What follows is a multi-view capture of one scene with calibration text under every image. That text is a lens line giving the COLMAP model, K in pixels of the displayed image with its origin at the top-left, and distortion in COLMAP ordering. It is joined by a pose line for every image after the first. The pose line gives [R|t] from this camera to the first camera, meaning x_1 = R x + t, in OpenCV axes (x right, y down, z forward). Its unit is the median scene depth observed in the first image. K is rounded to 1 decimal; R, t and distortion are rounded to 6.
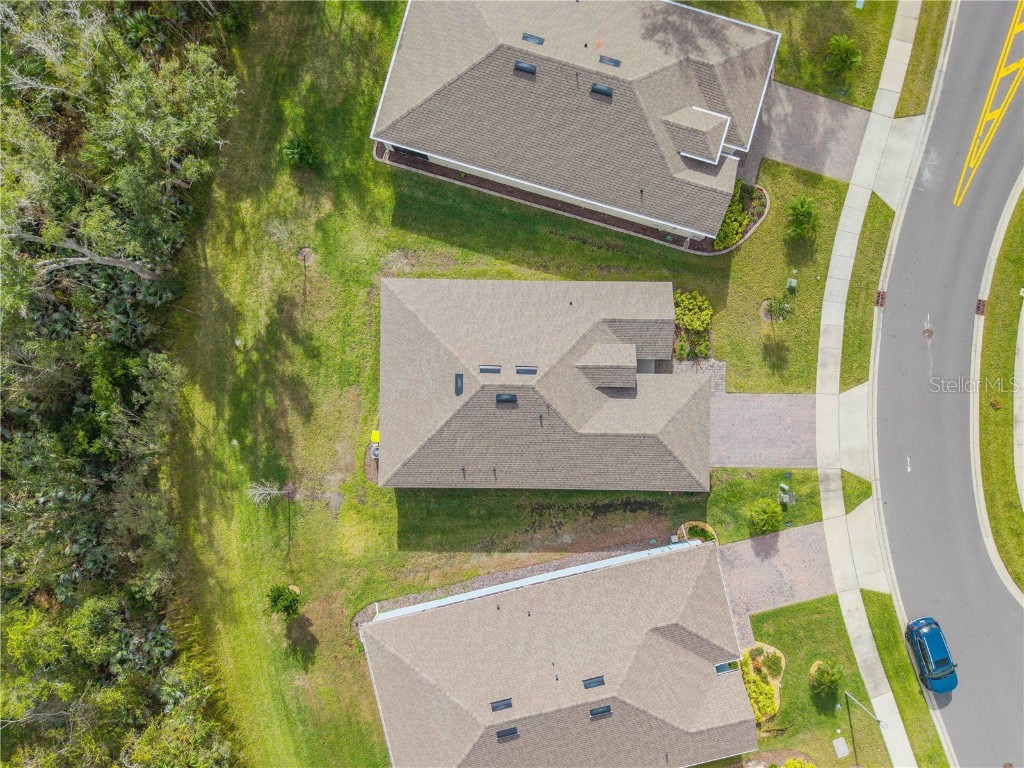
lens RADIAL K [[689.8, 0, 512.0], [0, 689.8, 384.0], [0, 0, 1]] dist [0.007234, -0.007300]
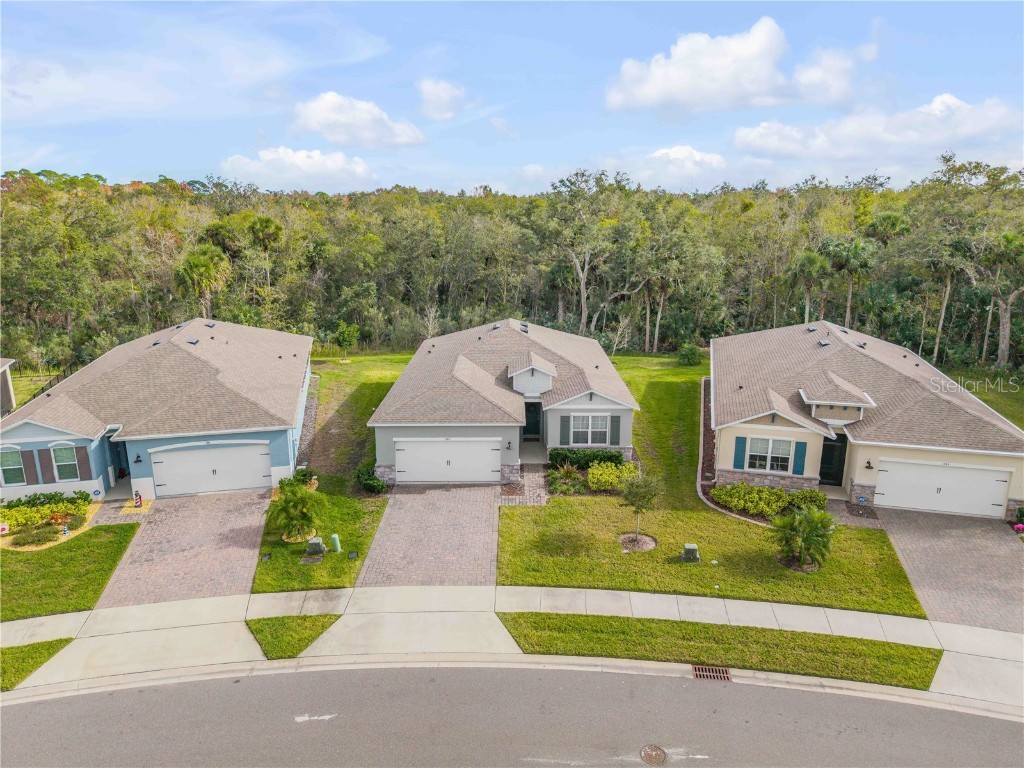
lens RADIAL K [[689.8, 0, 512.0], [0, 689.8, 384.0], [0, 0, 1]] dist [0.007234, -0.007300]
pose [[0.012142, 0.254208, -0.967073, 0.910305], [-0.999926, 0.003547, -0.011623, 0.007108], [0.000475, 0.967143, 0.254233, 0.715951]]
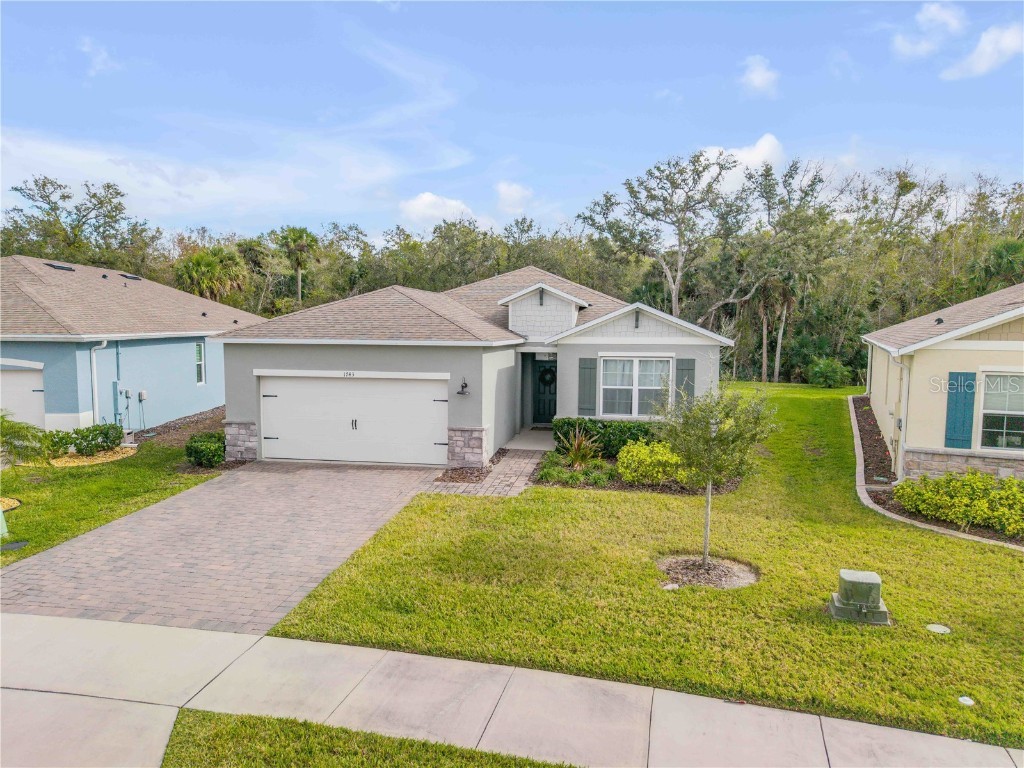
lens RADIAL K [[689.8, 0, 512.0], [0, 689.8, 384.0], [0, 0, 1]] dist [0.007234, -0.007300]
pose [[-0.159615, 0.088502, -0.983204, 0.601839], [-0.987166, -0.019407, 0.158511, -0.078493], [-0.005052, 0.995887, 0.090464, 0.916525]]
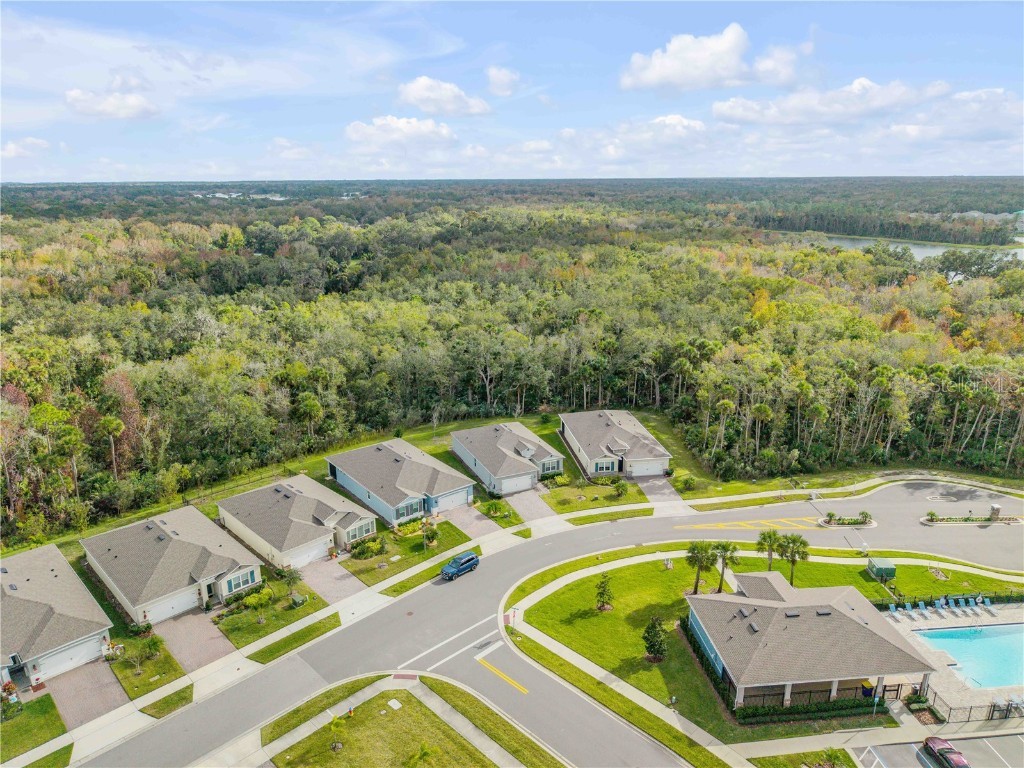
lens RADIAL K [[689.8, 0, 512.0], [0, 689.8, 384.0], [0, 0, 1]] dist [0.007234, -0.007300]
pose [[0.419004, 0.267113, -0.867805, 2.092954], [-0.907981, 0.125896, -0.399651, 0.926970], [0.002502, 0.955406, 0.295285, 0.001210]]
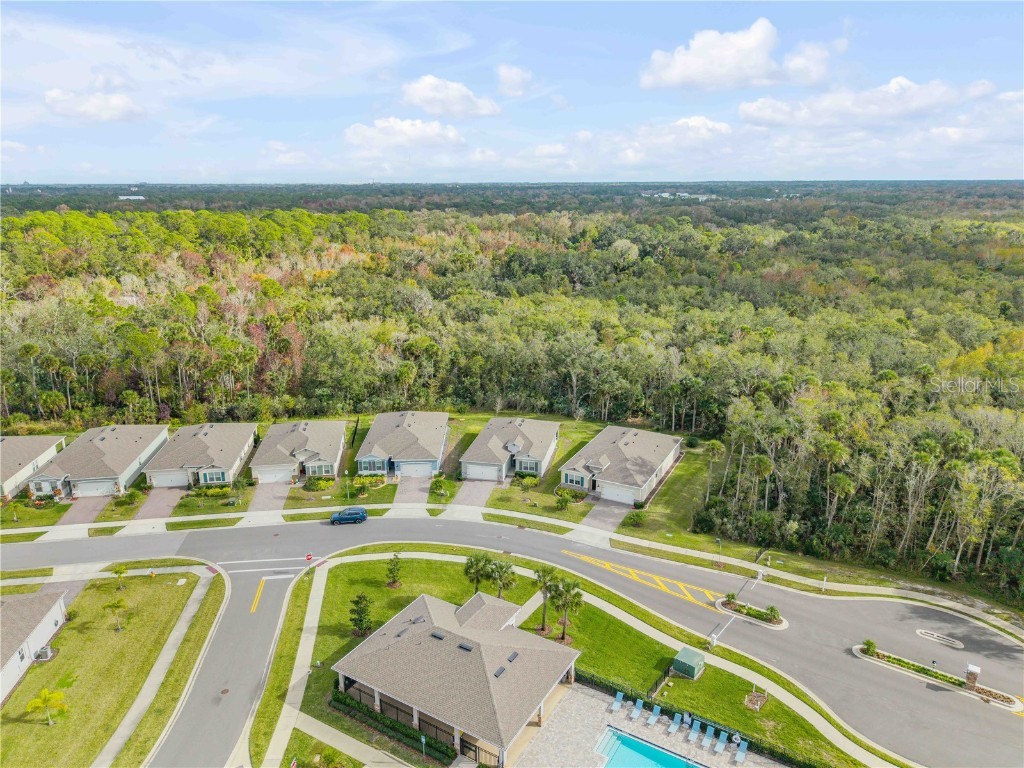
lens RADIAL K [[689.8, 0, 512.0], [0, 689.8, 384.0], [0, 0, 1]] dist [0.007234, -0.007300]
pose [[-0.204842, 0.285482, -0.936237, 2.333407], [-0.978775, -0.053636, 0.197794, -0.479901], [0.006251, 0.956882, 0.290409, 0.003436]]
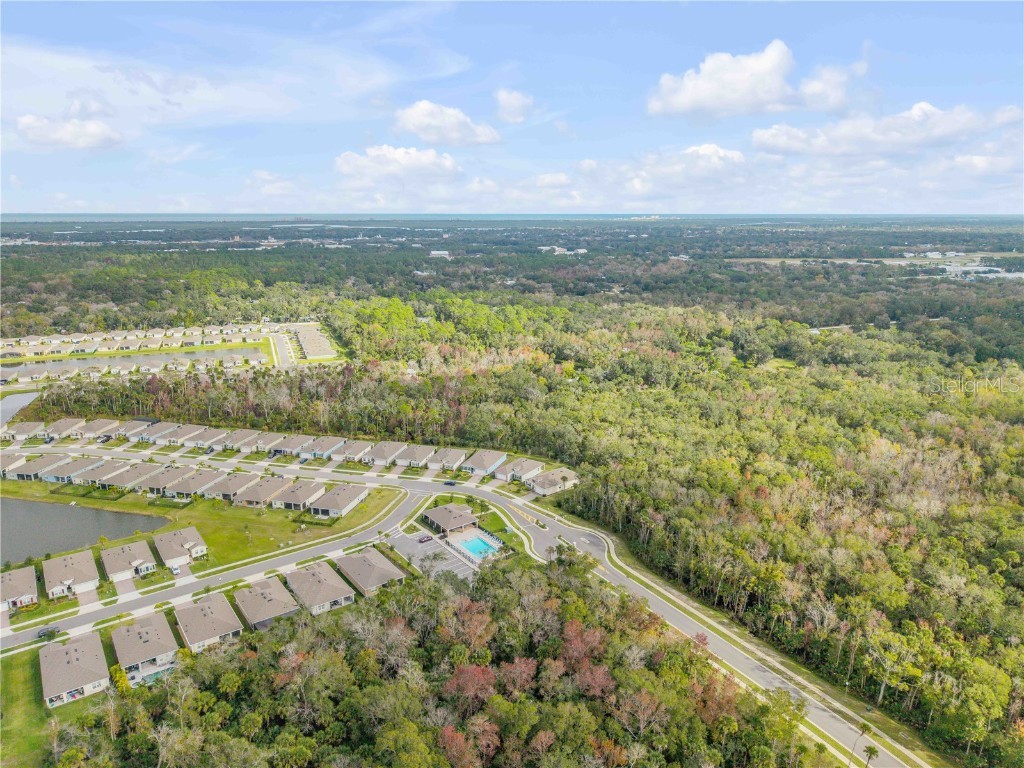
lens RADIAL K [[689.8, 0, 512.0], [0, 689.8, 384.0], [0, 0, 1]] dist [0.007234, -0.007300]
pose [[-0.571064, 0.209134, -0.793819, 5.062129], [-0.820874, -0.136957, 0.554445, -3.416241], [0.007234, 0.968249, 0.249884, -1.444706]]
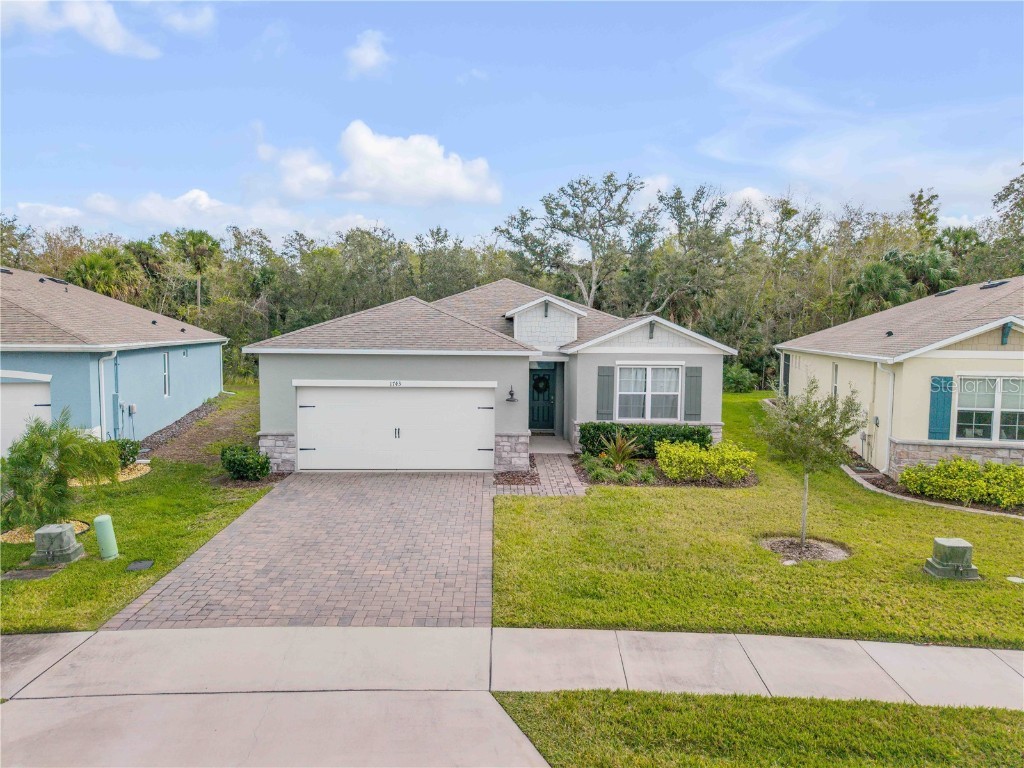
lens RADIAL K [[689.8, 0, 512.0], [0, 689.8, 384.0], [0, 0, 1]] dist [0.007234, -0.007300]
pose [[0.038621, 0.076293, -0.996337, 0.627904], [-0.999203, -0.007075, -0.039274, 0.016266], [-0.010045, 0.997060, 0.075959, 0.916264]]
